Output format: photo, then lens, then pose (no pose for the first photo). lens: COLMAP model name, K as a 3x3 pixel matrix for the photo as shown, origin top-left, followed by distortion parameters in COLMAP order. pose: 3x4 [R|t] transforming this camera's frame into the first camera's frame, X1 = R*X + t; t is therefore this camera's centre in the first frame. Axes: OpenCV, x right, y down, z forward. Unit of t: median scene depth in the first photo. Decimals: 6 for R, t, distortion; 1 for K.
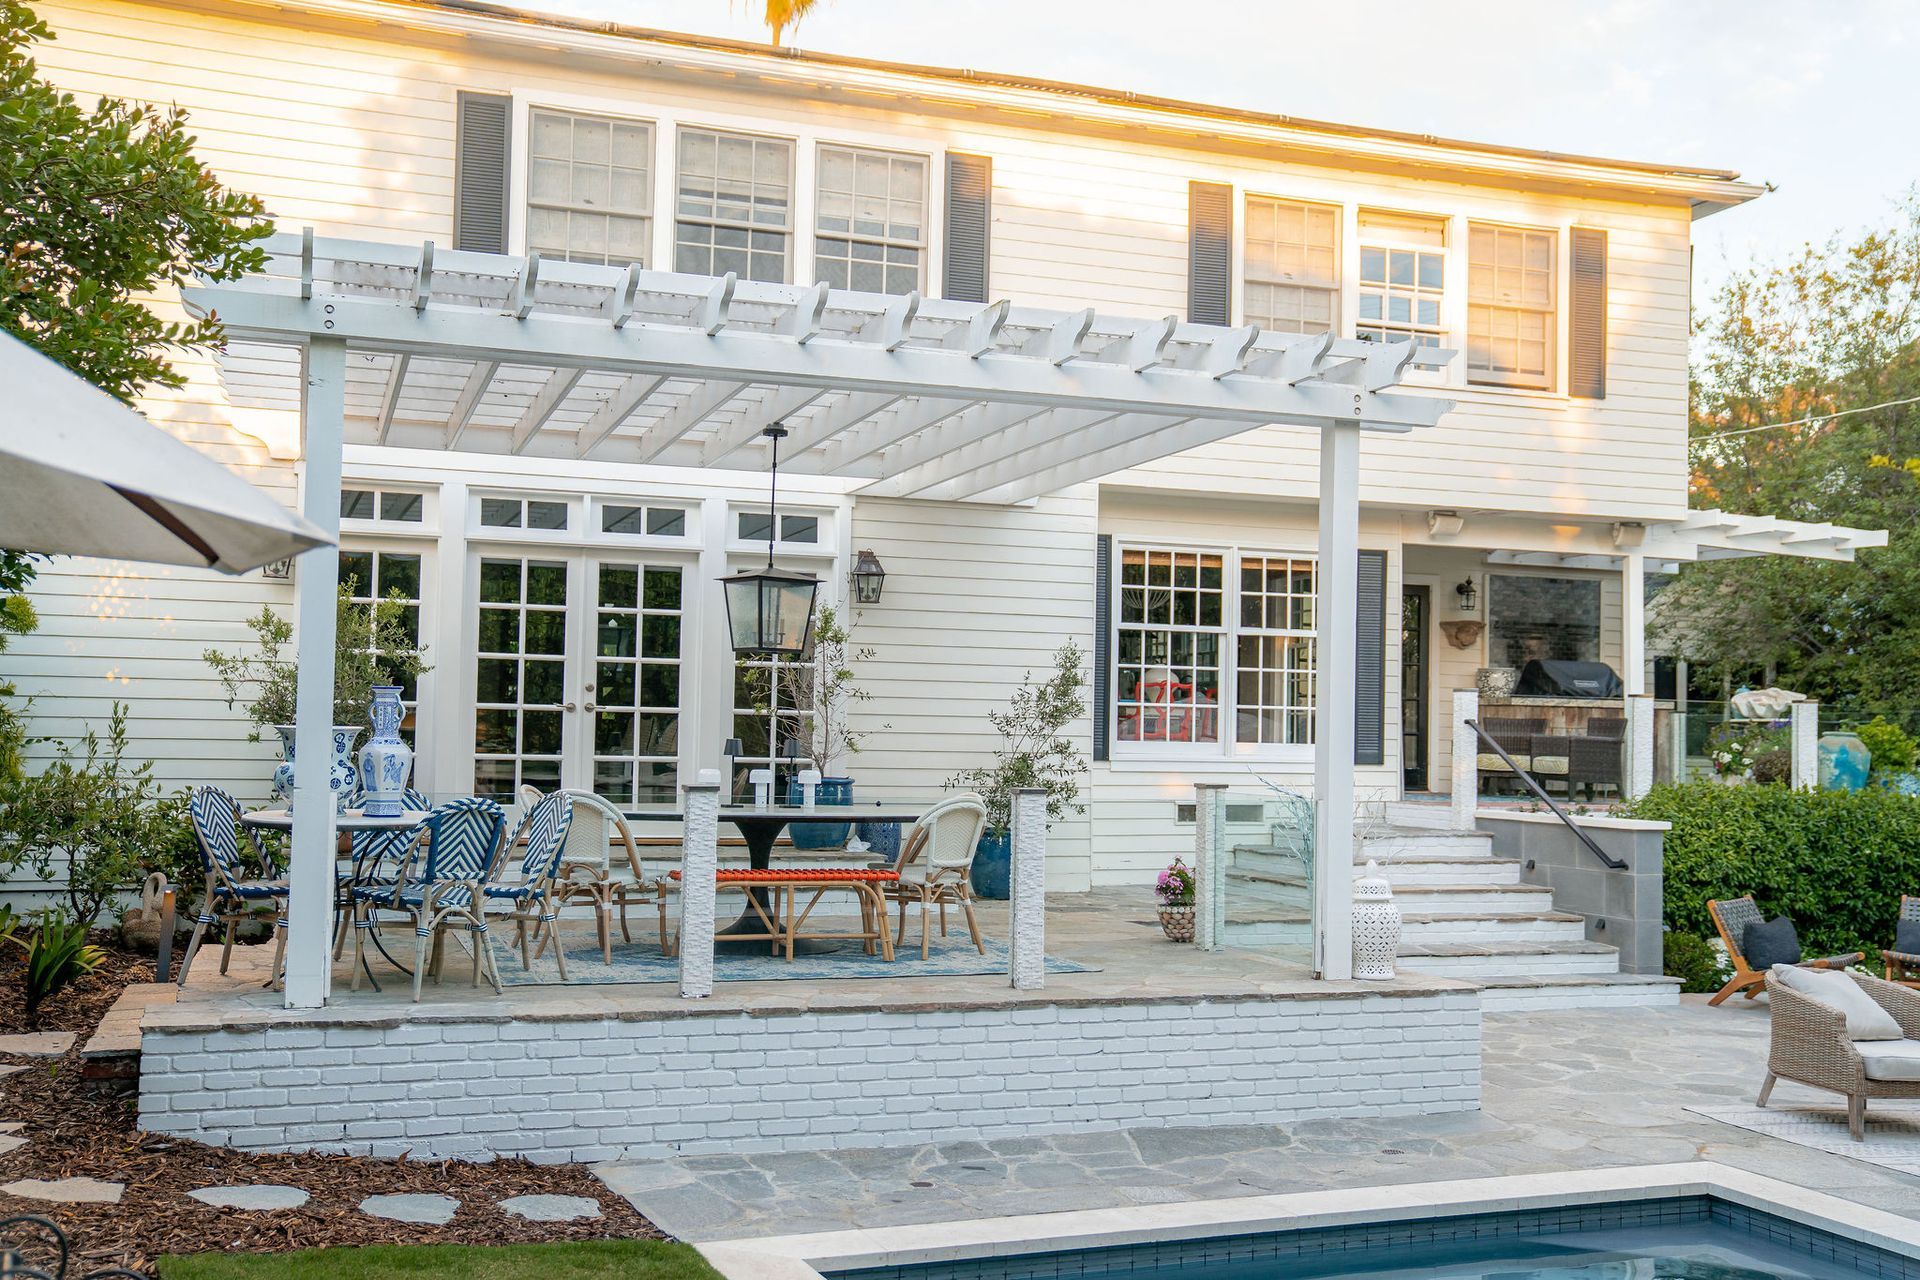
lens RADIAL K [[1922.1, 0, 963.1], [0, 1922.1, 652.2], [0, 0, 1]] dist [-0.013161, 0.163223]
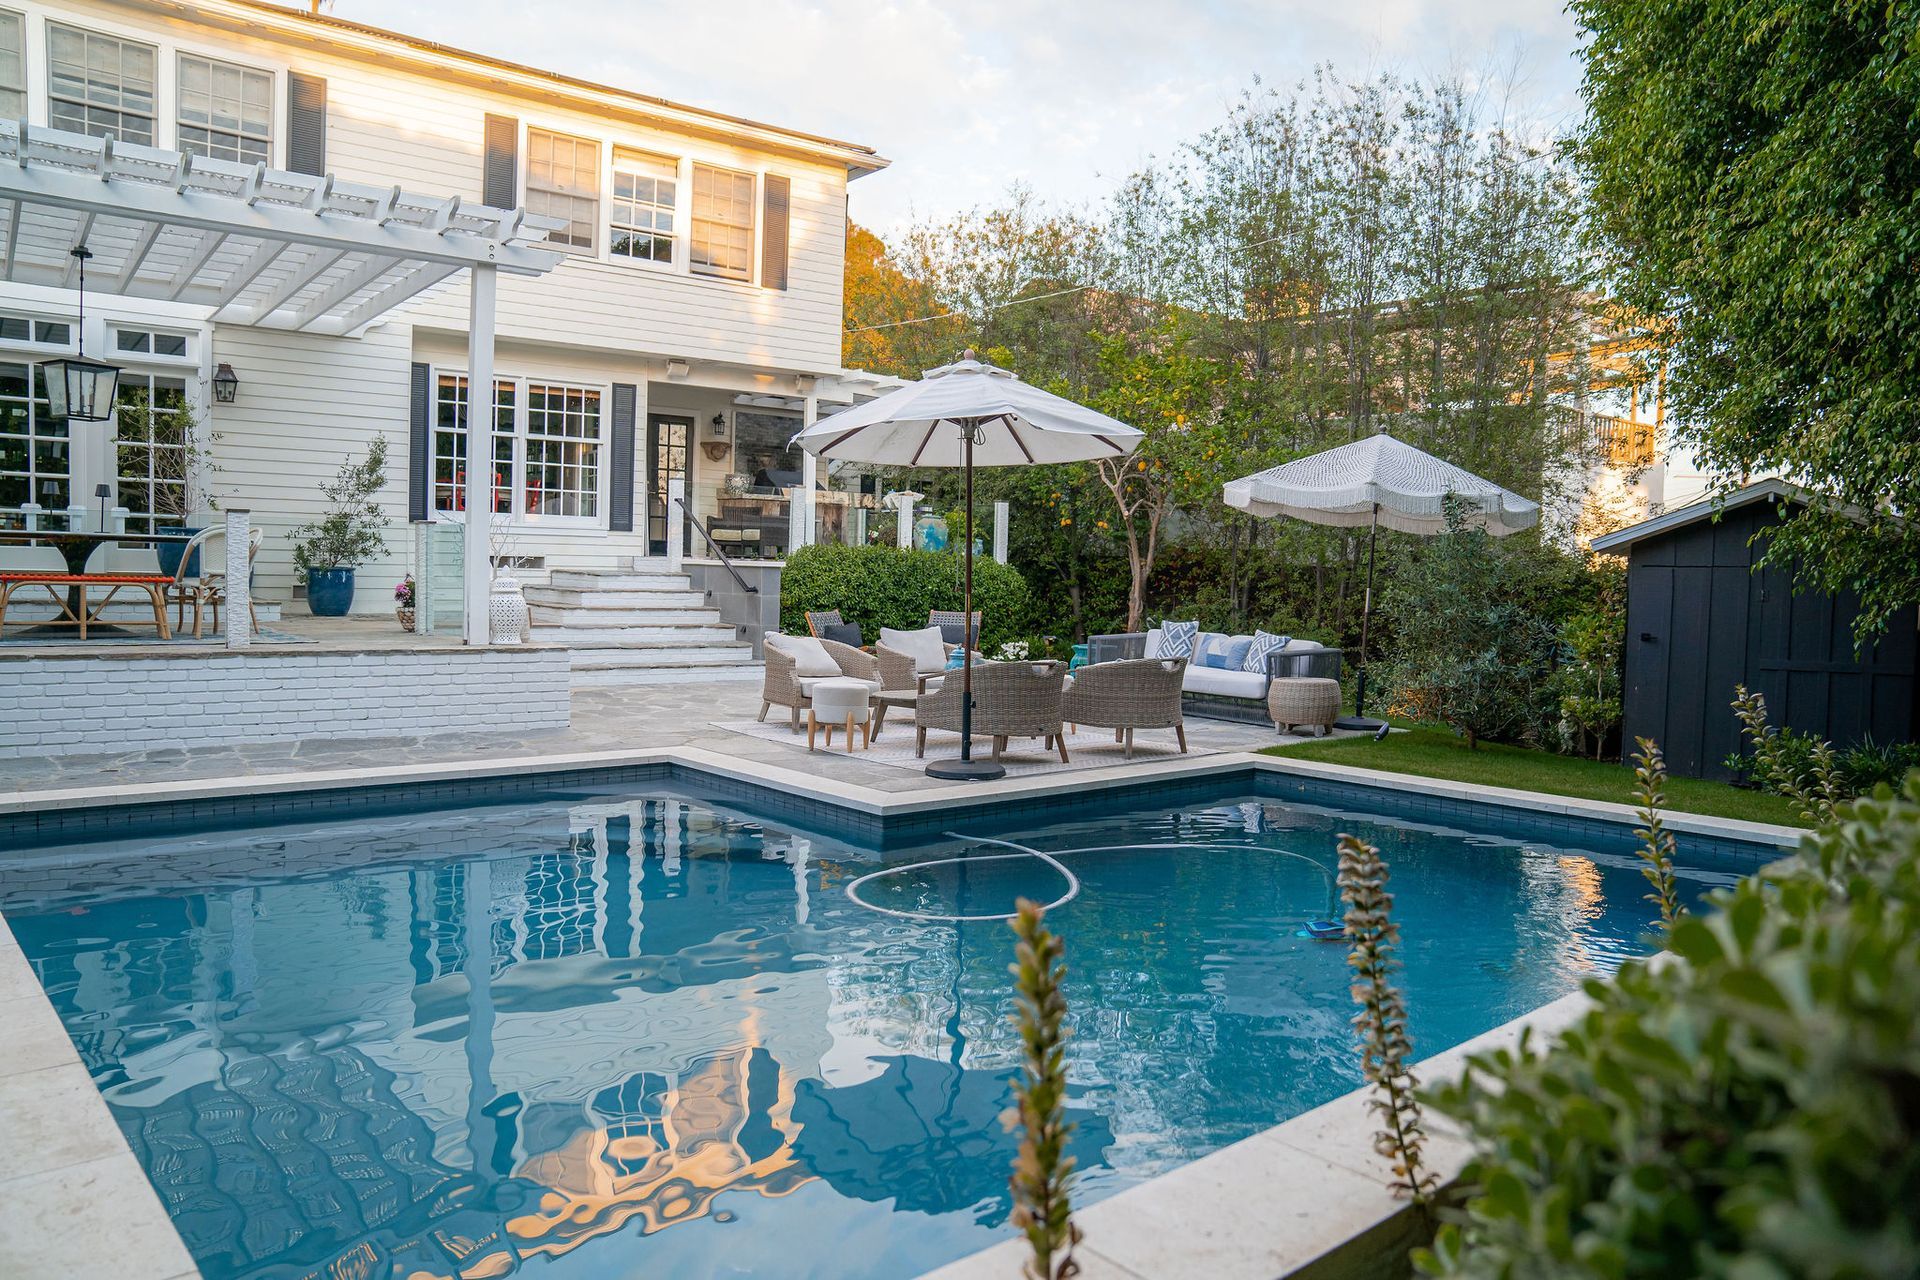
lens RADIAL K [[1332.6, 0, 962.2], [0, 1332.6, 651.9], [0, 0, 1]] dist [-0.136677, 0.105100]
pose [[0.946796, -0.011585, 0.321626, 0.140461], [-0.025373, 0.993554, 0.110479, 0.034278], [-0.320833, -0.112762, 0.940399, -0.046361]]
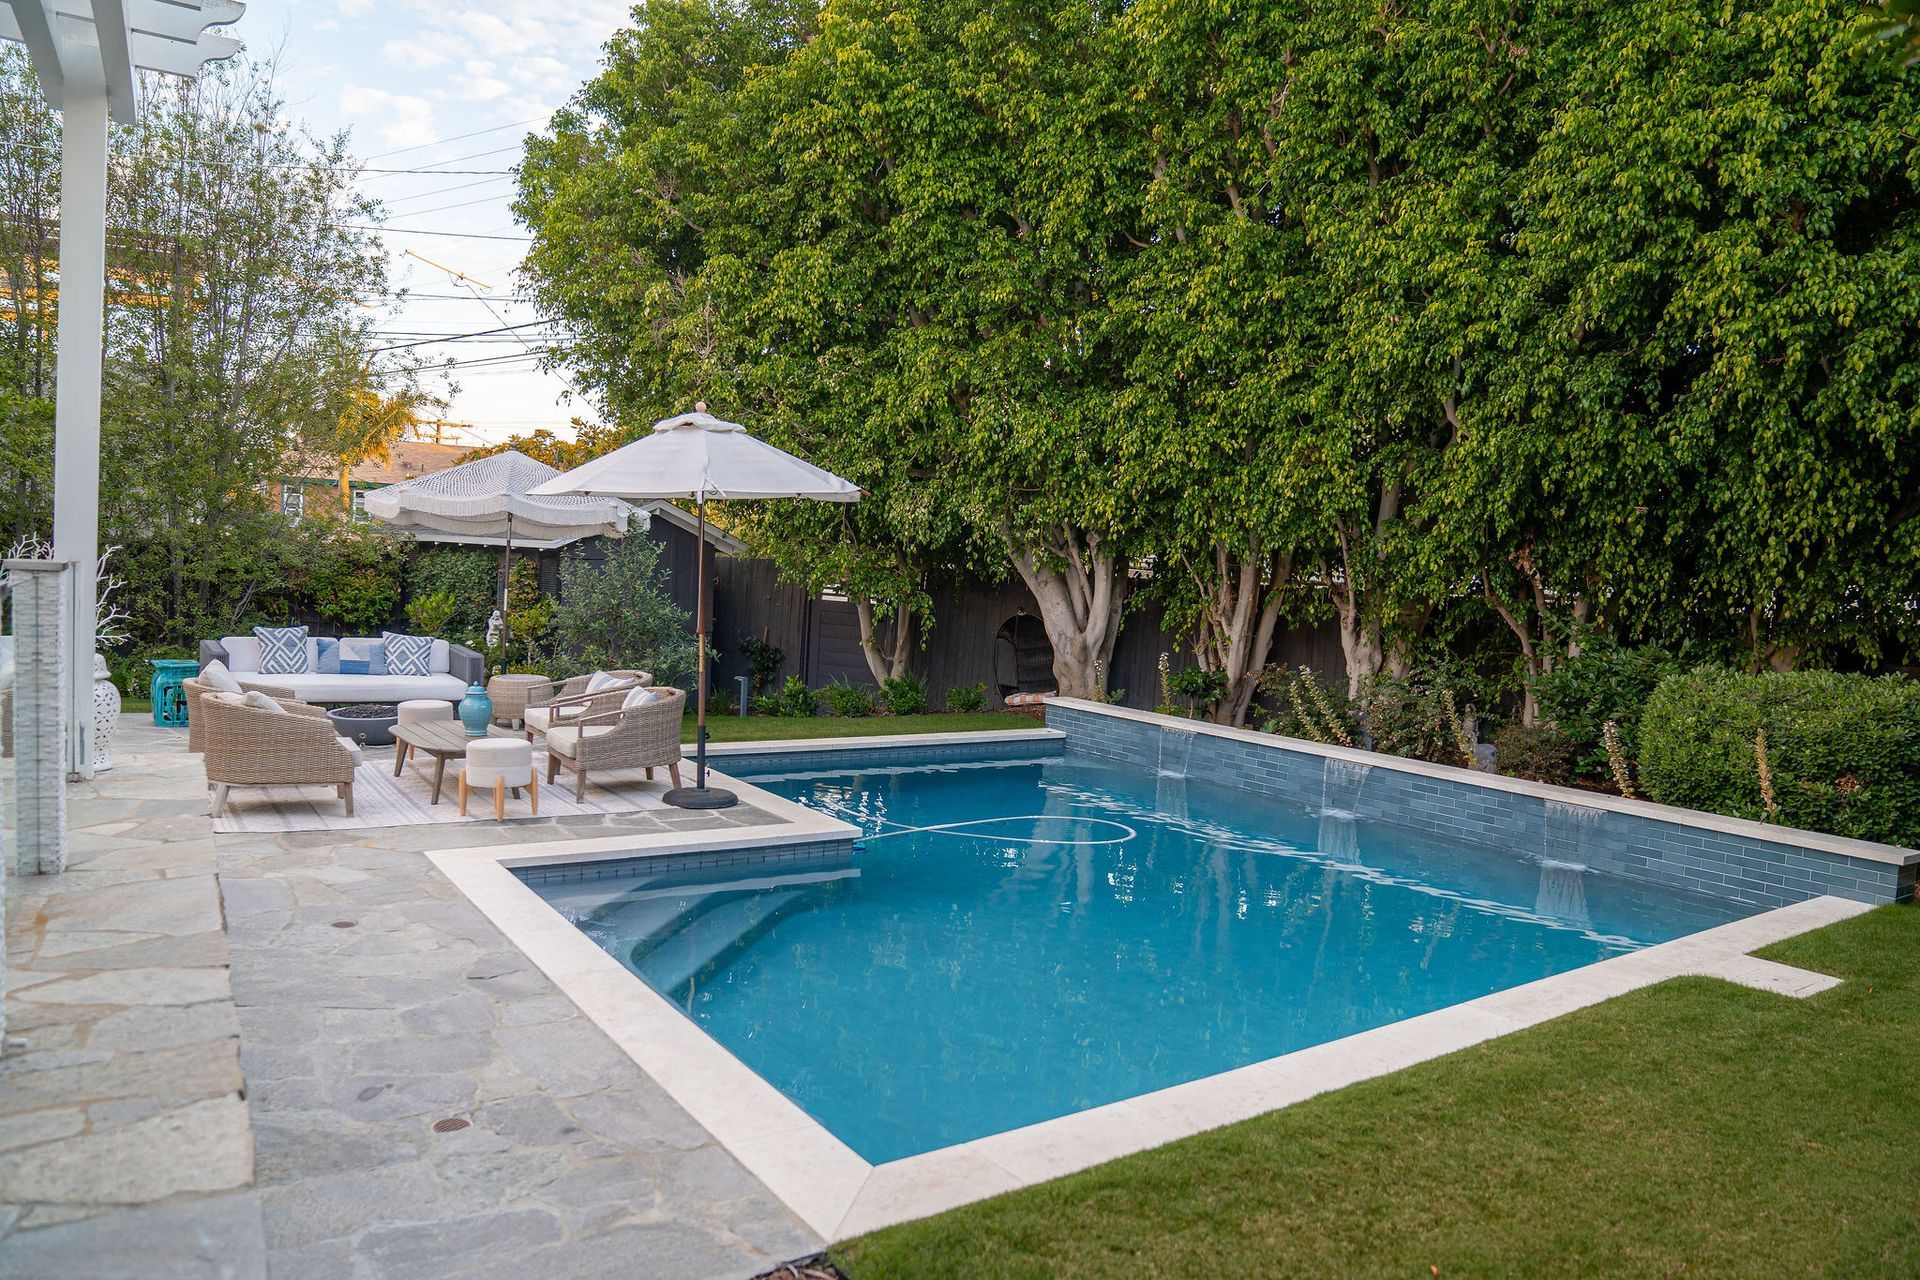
lens RADIAL K [[1332.6, 0, 962.2], [0, 1332.6, 651.9], [0, 0, 1]] dist [-0.136677, 0.105100]
pose [[-0.209440, -0.095244, 0.973172, -0.265354], [-0.099476, 0.992157, 0.075694, 0.023152], [-0.972748, -0.080954, -0.217272, 0.478895]]
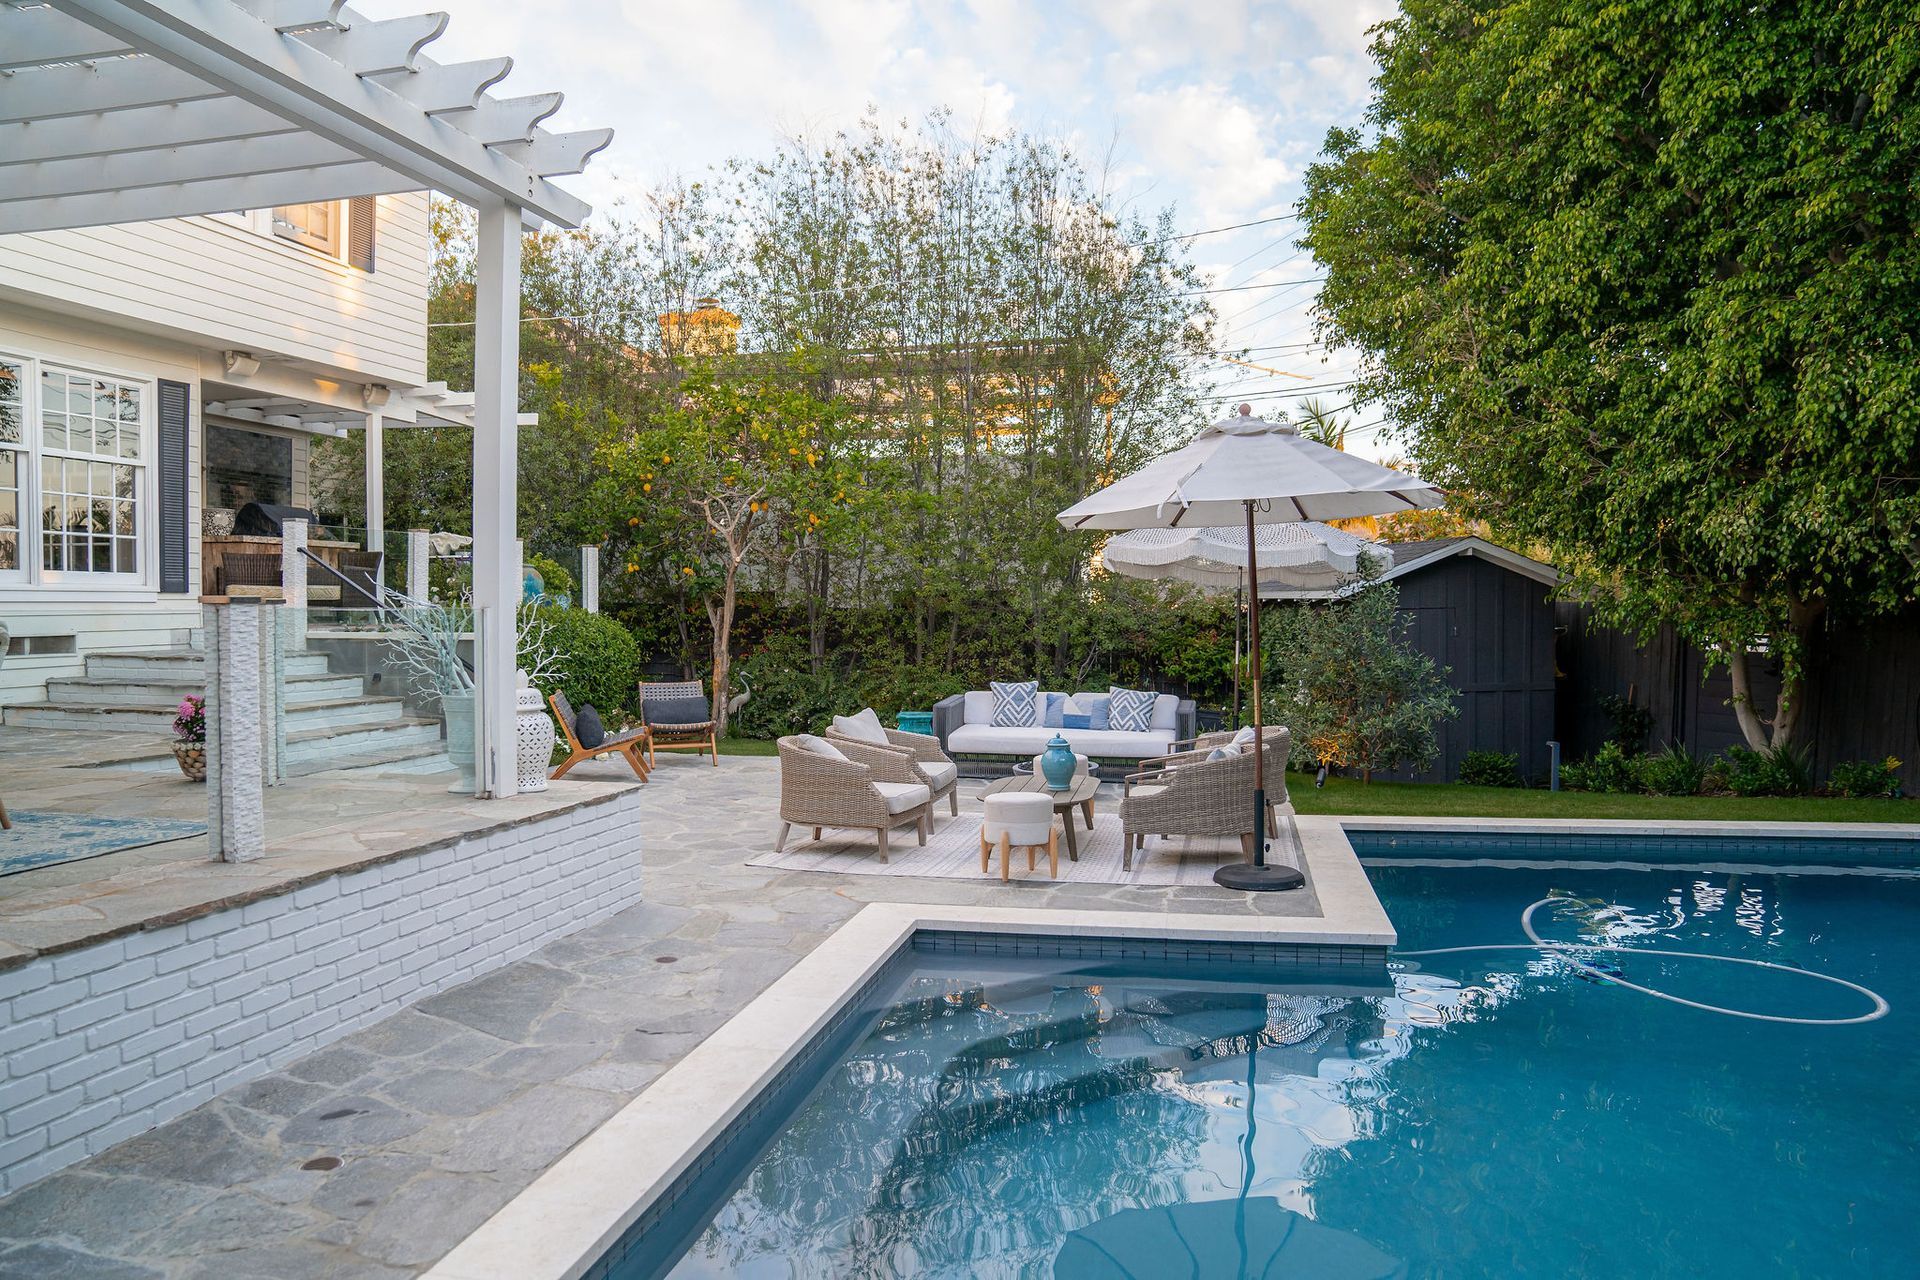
lens RADIAL K [[1330.6, 0, 965.3], [0, 1330.6, 649.7], [0, 0, 1]] dist [-0.134530, 0.099852]
pose [[0.547993, -0.044970, 0.835274, -0.137127], [-0.029834, 0.996868, 0.073243, 0.027839], [-0.835951, -0.065057, 0.544934, 0.292450]]
